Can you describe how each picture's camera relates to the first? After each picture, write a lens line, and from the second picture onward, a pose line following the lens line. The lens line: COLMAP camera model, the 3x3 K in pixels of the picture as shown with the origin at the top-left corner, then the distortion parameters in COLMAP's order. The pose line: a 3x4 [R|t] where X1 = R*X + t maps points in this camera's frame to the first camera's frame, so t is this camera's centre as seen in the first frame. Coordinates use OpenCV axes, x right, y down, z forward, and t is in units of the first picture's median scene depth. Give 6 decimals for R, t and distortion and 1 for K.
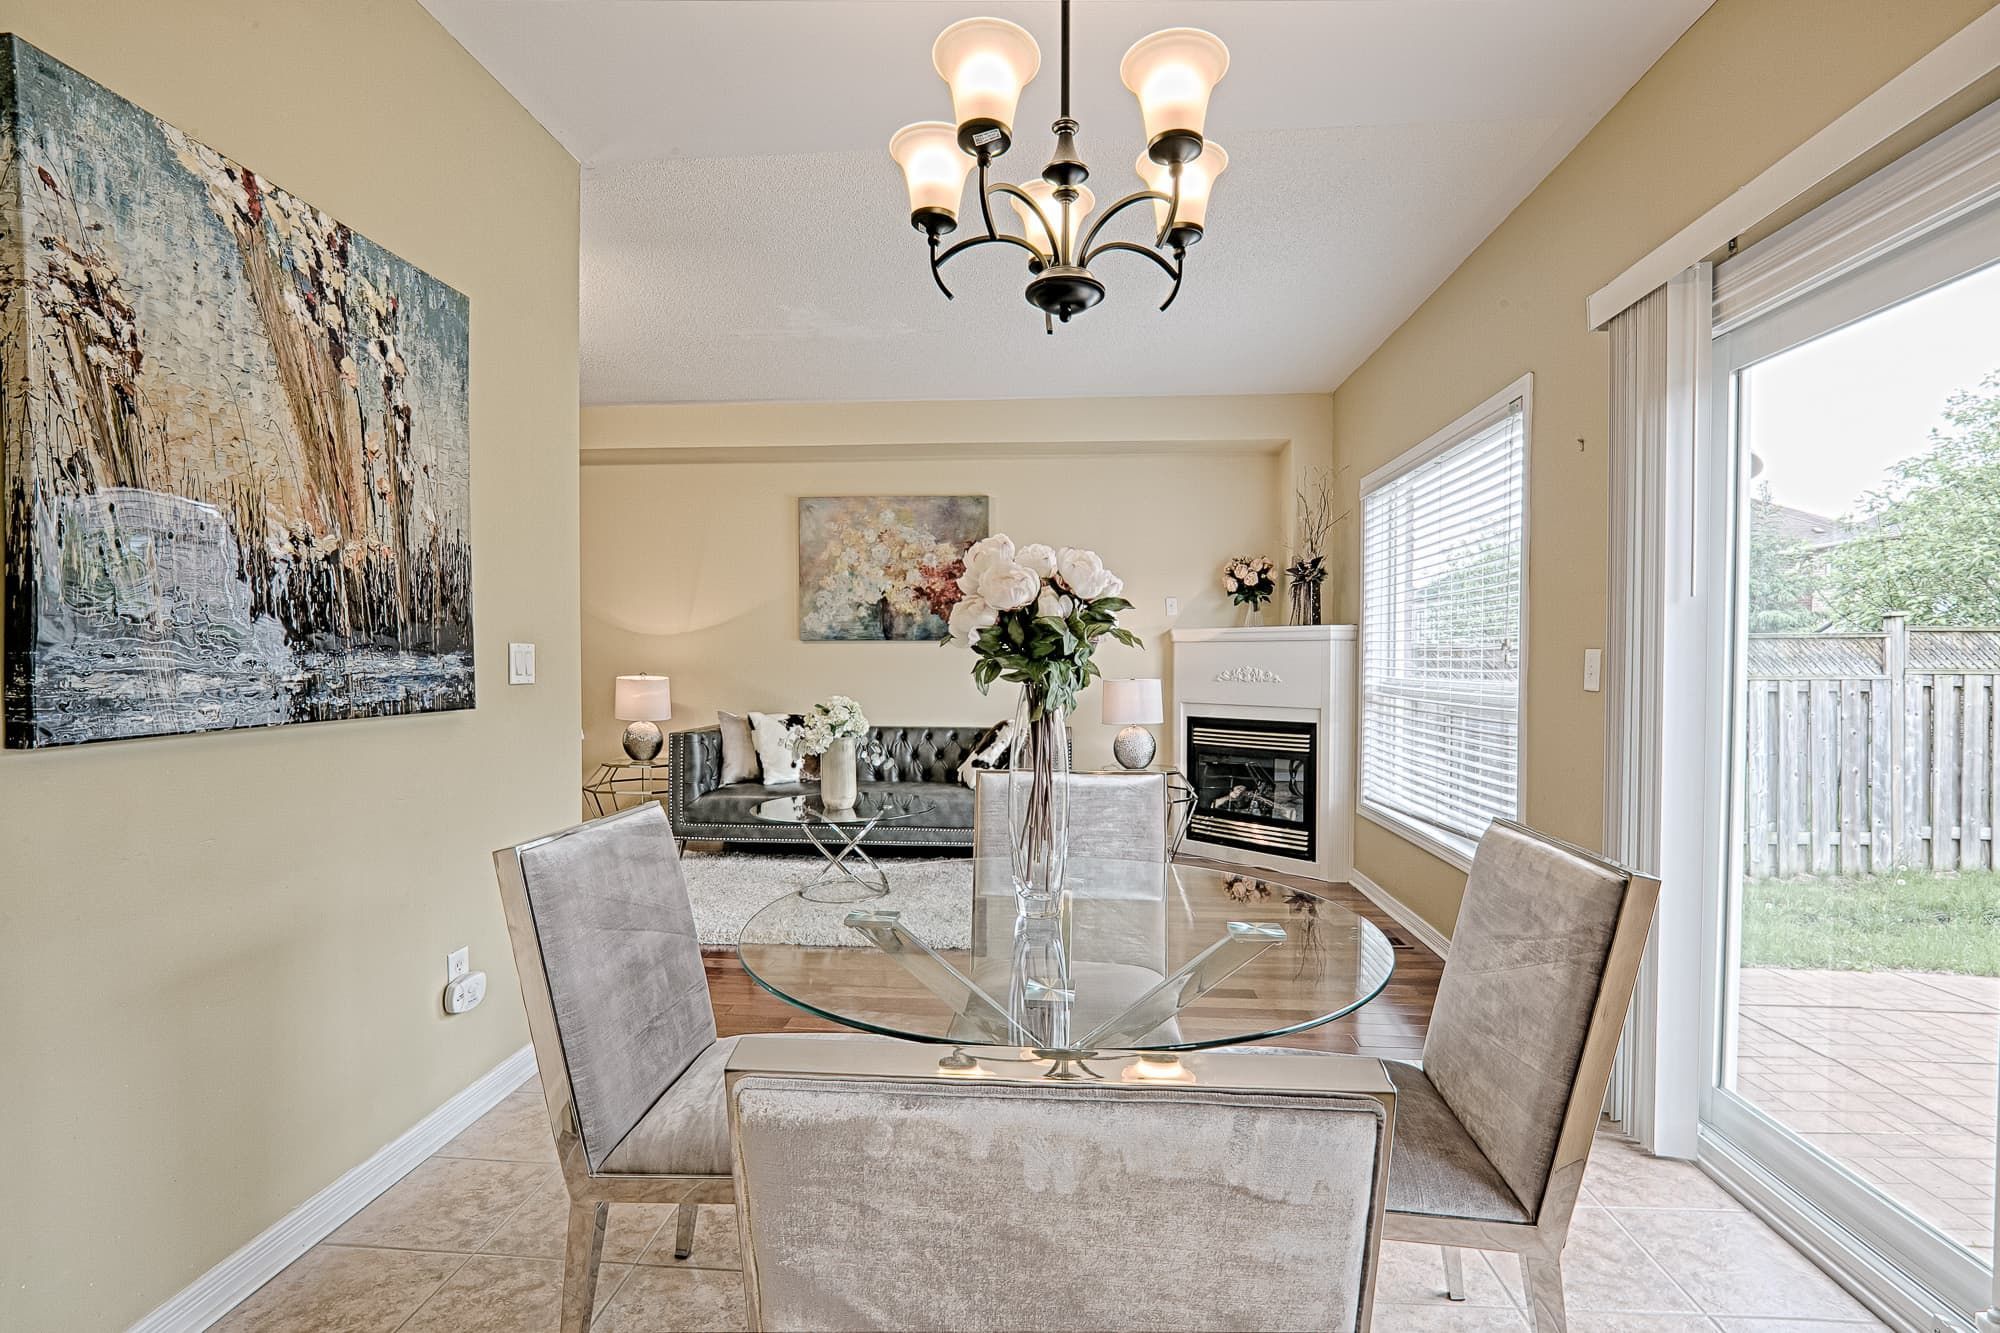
lens RADIAL K [[986.1, 0, 958.4], [0, 986.1, 666.5], [0, 0, 1]] dist [-0.014378, 0.002438]
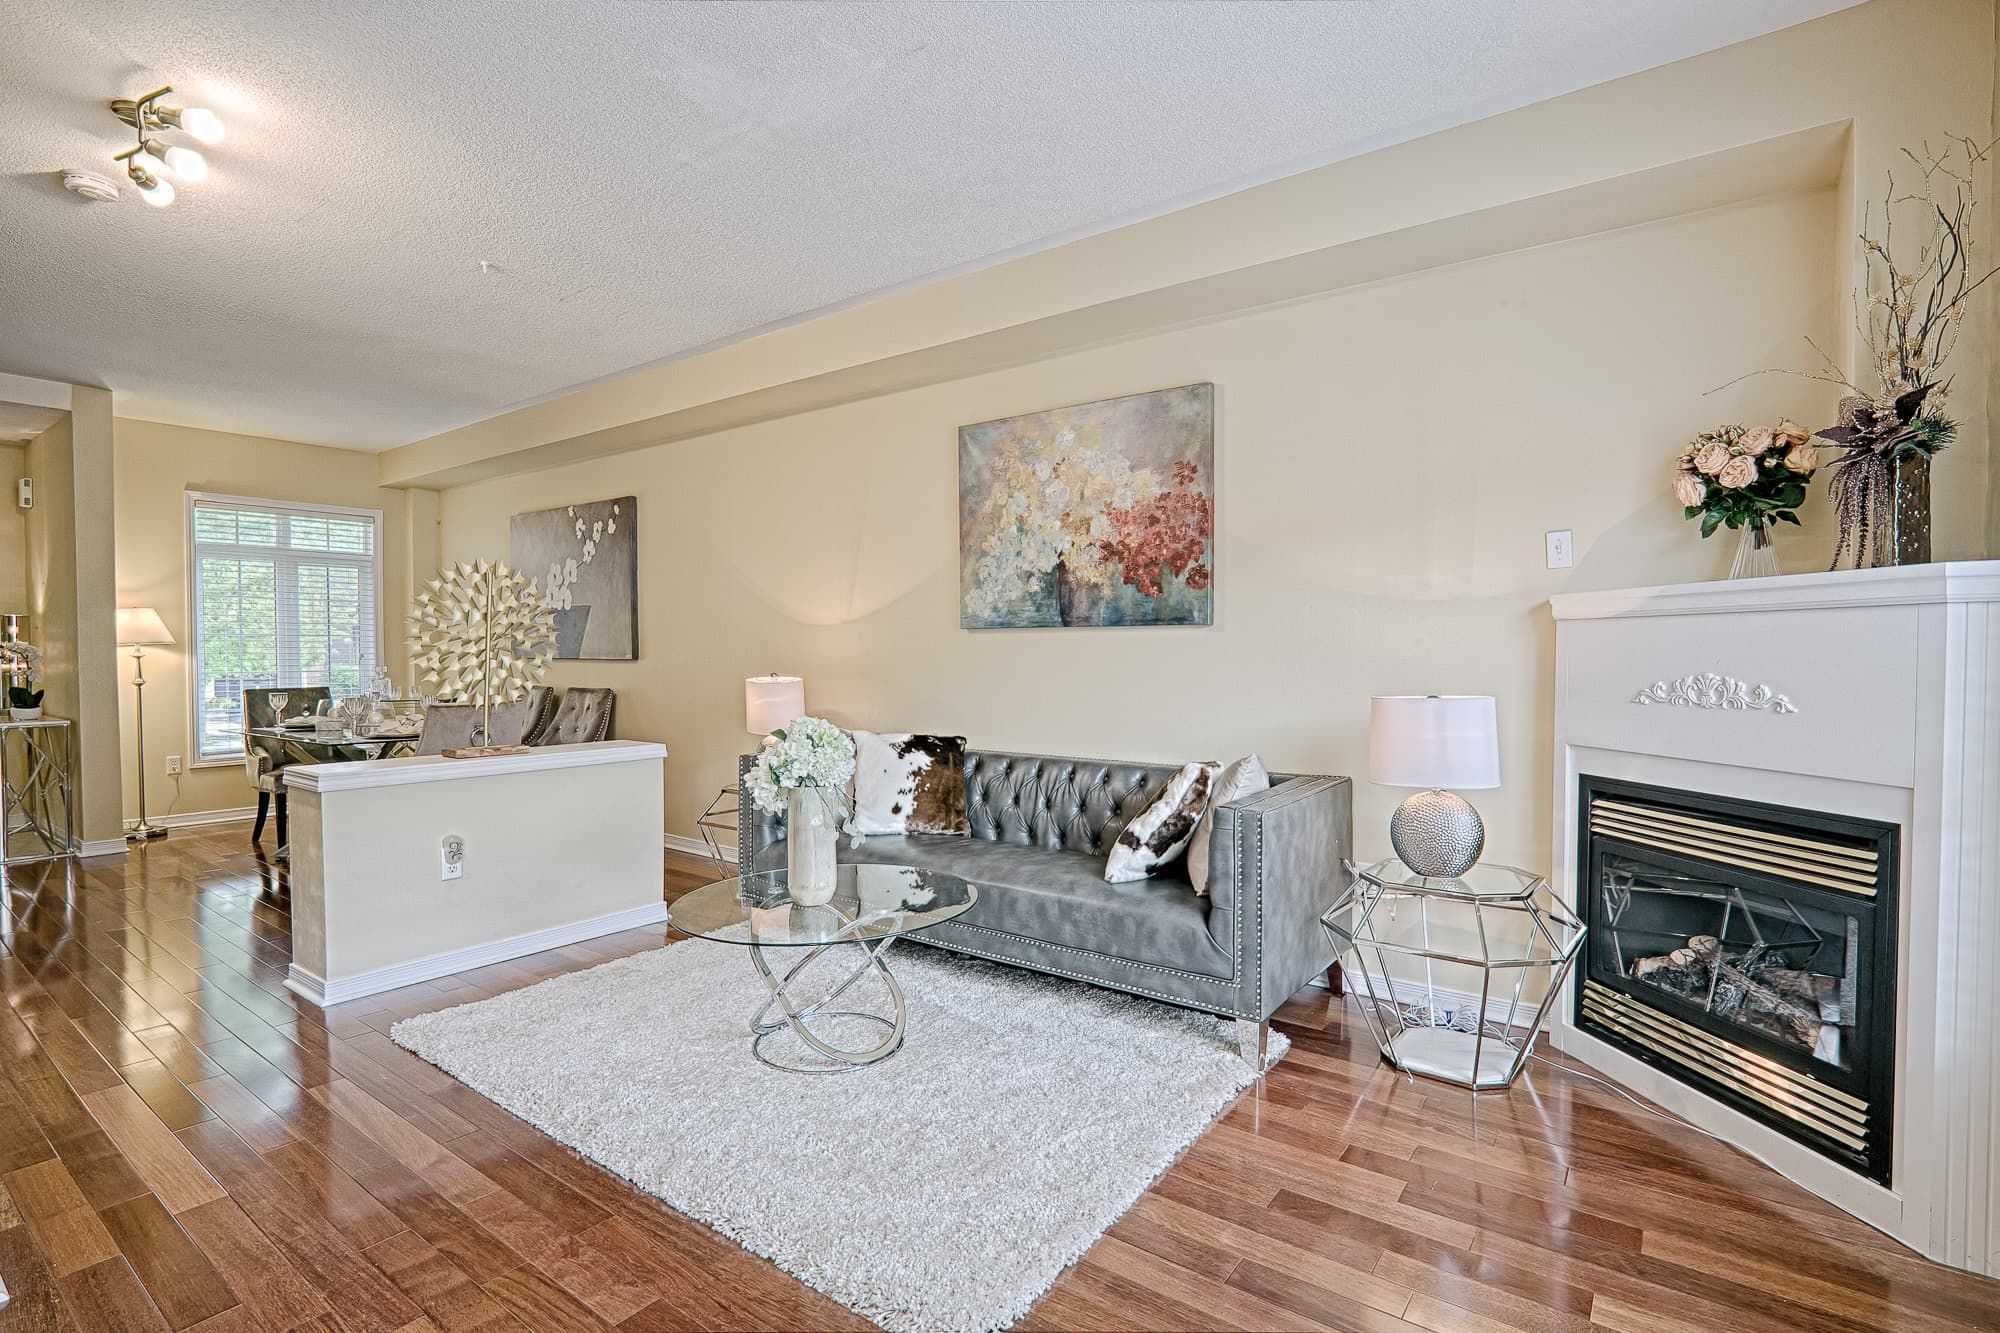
lens RADIAL K [[986.1, 0, 932.2], [0, 986.1, 670.7], [0, 0, 1]] dist [-0.014378, 0.002438]
pose [[0.850333, 0.008029, -0.526184, 0.201155], [-0.004325, 0.999956, 0.008269, -0.002425], [0.526227, -0.004755, 0.850331, 0.400289]]
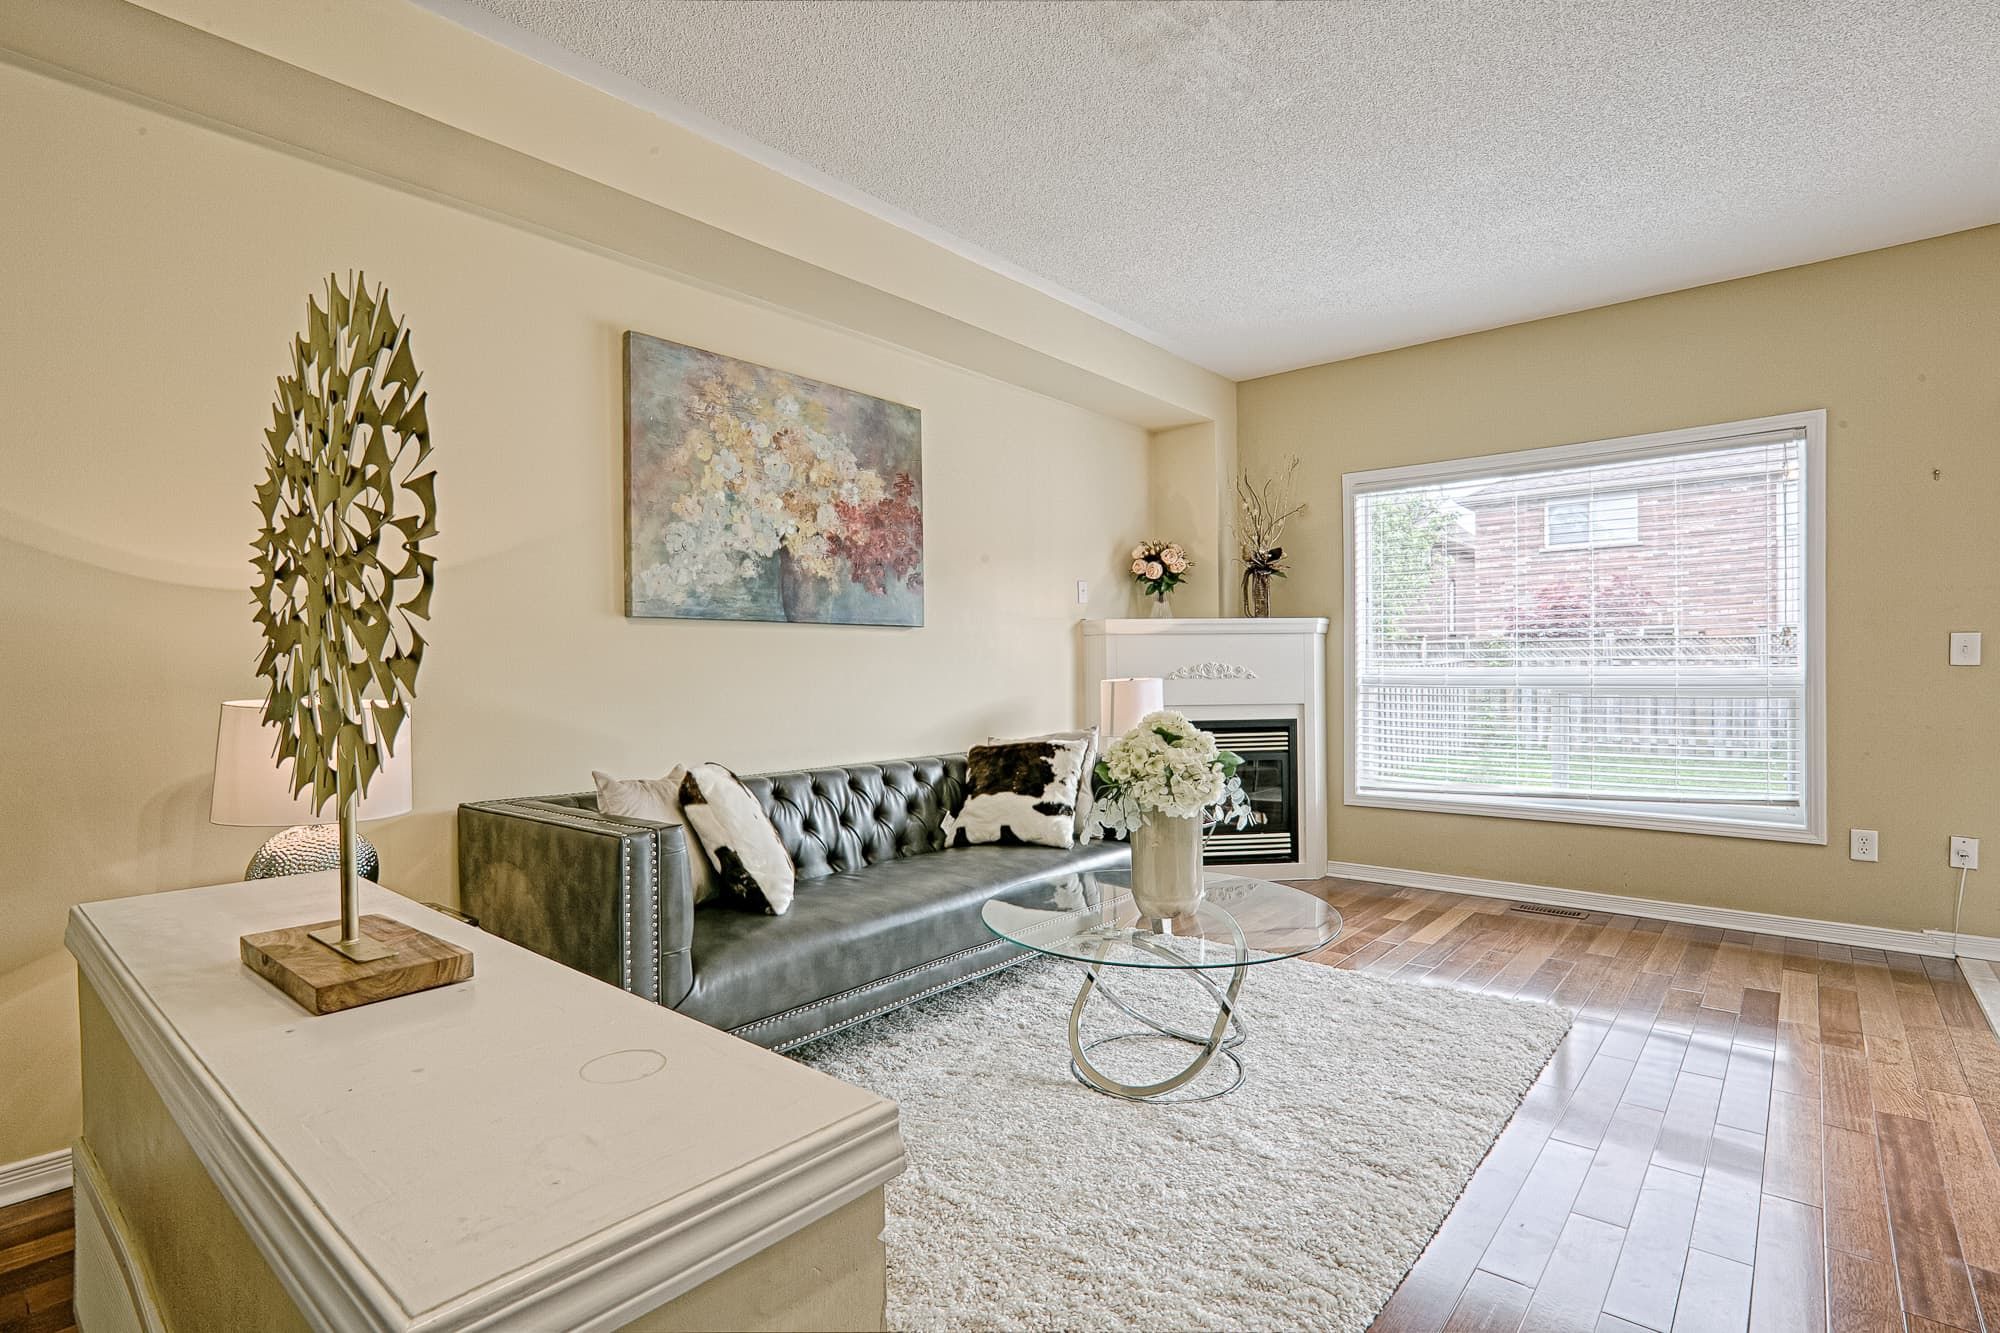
lens RADIAL K [[986.1, 0, 1003.6], [0, 986.1, 658.8], [0, 0, 1]] dist [-0.014378, 0.002438]
pose [[0.532610, 0.003391, 0.846354, -0.497265], [0.022344, 0.999587, -0.018066, 0.007956], [-0.846066, 0.028533, 0.532314, 0.598496]]
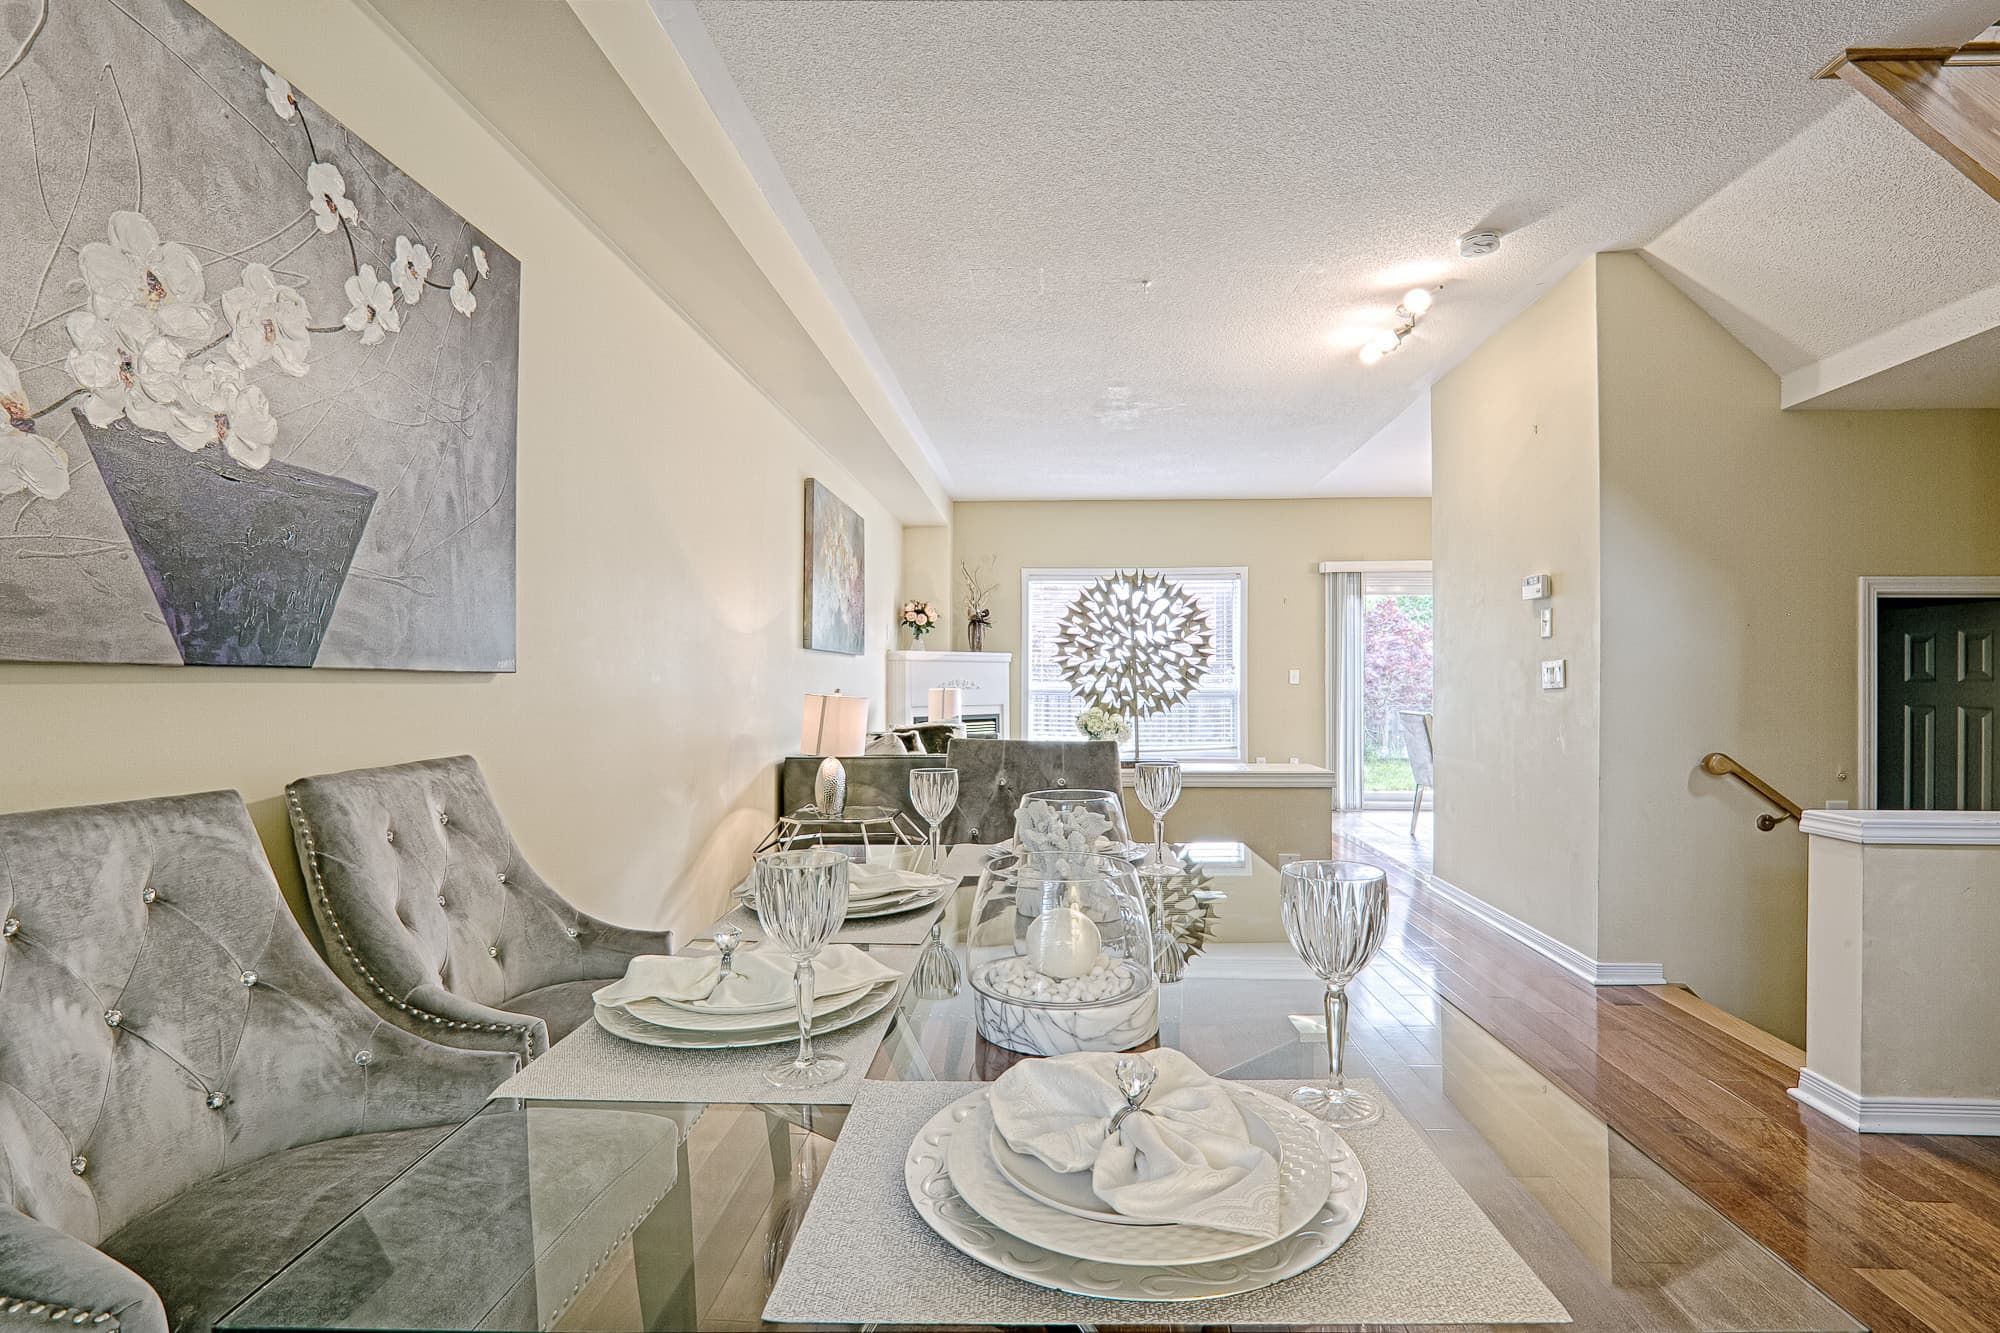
lens RADIAL K [[986.1, 0, 985.6], [0, 986.1, 667.6], [0, 0, 1]] dist [-0.014378, 0.002438]
pose [[-0.079462, 0.013900, 0.996741, -1.008440], [0.016315, 0.999787, -0.012642, 0.001802], [-0.996704, 0.015257, -0.079672, 0.943131]]
